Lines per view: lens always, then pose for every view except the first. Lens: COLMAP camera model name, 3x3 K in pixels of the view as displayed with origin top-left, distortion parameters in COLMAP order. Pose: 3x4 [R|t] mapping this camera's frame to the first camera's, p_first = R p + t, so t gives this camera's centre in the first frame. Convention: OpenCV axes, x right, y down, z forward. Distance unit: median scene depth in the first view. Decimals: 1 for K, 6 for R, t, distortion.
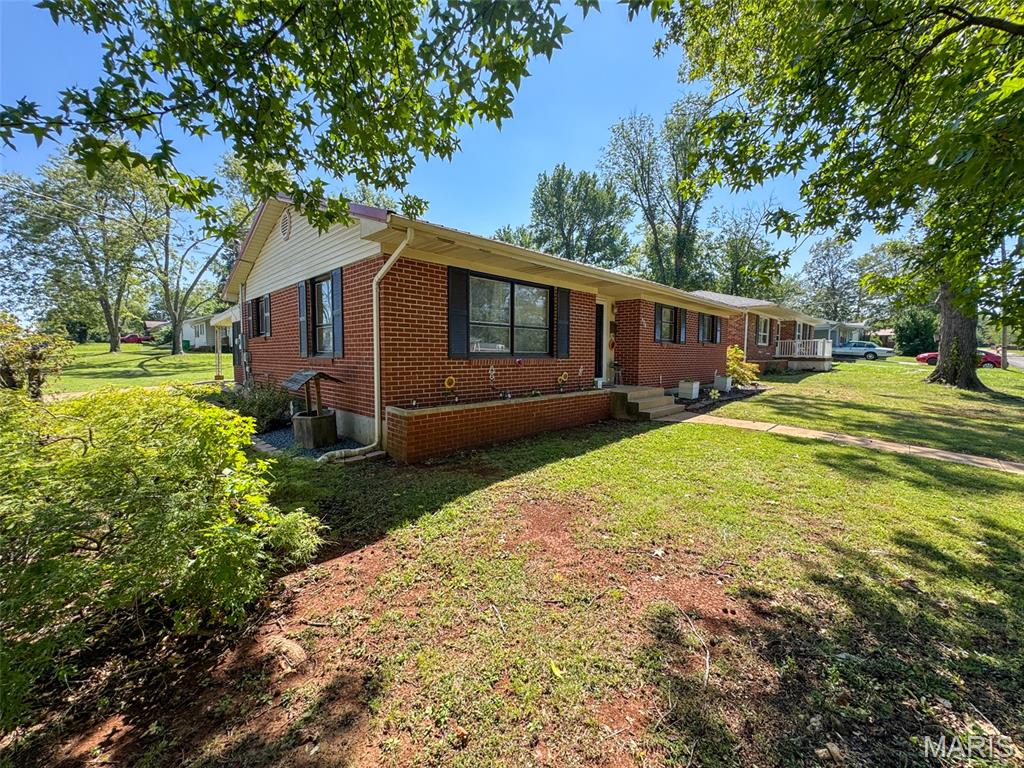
lens RADIAL K [[416.1, 0, 510.3], [0, 416.1, 381.6], [0, 0, 1]] dist [-0.000332, 0.000232]
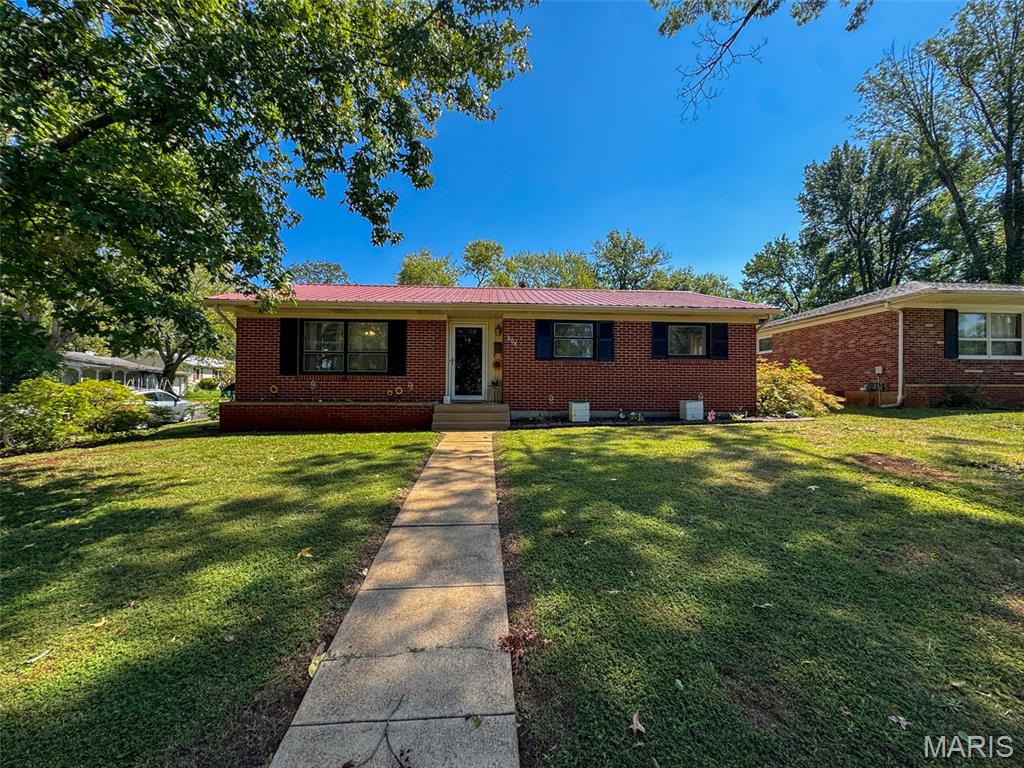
lens RADIAL K [[416.1, 0, 507.8], [0, 416.1, 384.6], [0, 0, 1]] dist [-0.000332, 0.000232]
pose [[0.745809, -0.012460, -0.666044, 1.169500], [-0.043505, 0.996780, -0.067362, 0.038067], [0.664738, 0.079215, 0.742865, 0.297167]]
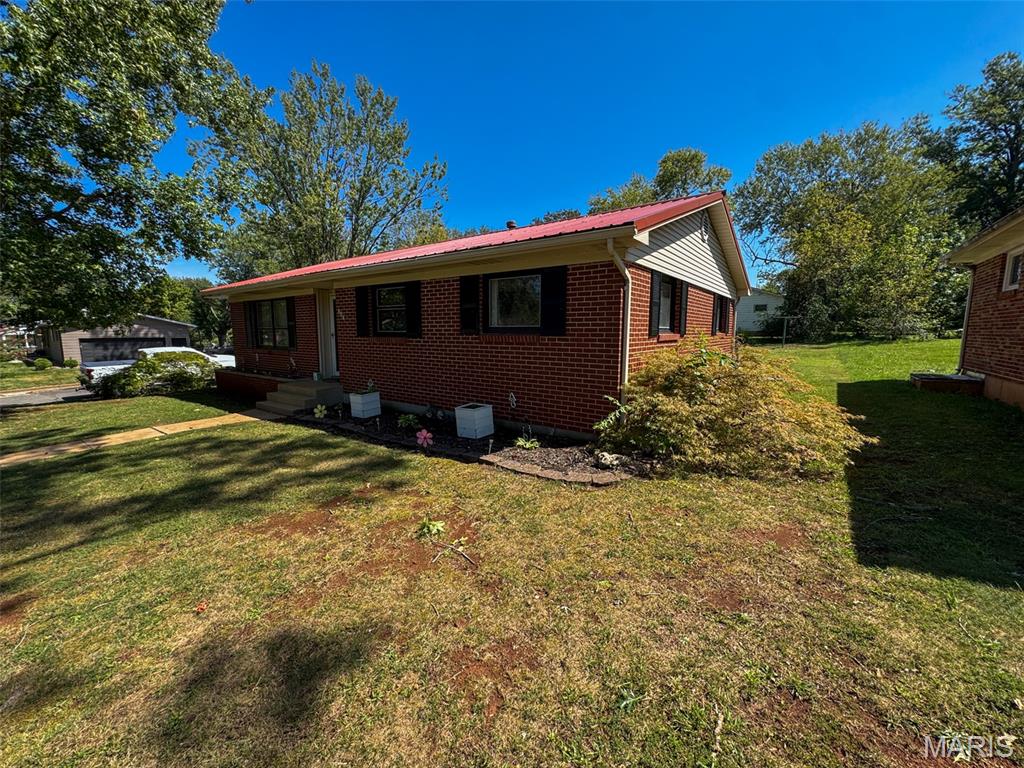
lens RADIAL K [[416.1, 0, 514.2], [0, 416.1, 384.2], [0, 0, 1]] dist [-0.000332, 0.000232]
pose [[0.146700, 0.120372, -0.981830, 1.488782], [-0.063570, 0.991664, 0.112079, -0.140541], [0.987136, 0.045973, 0.153129, 1.468282]]
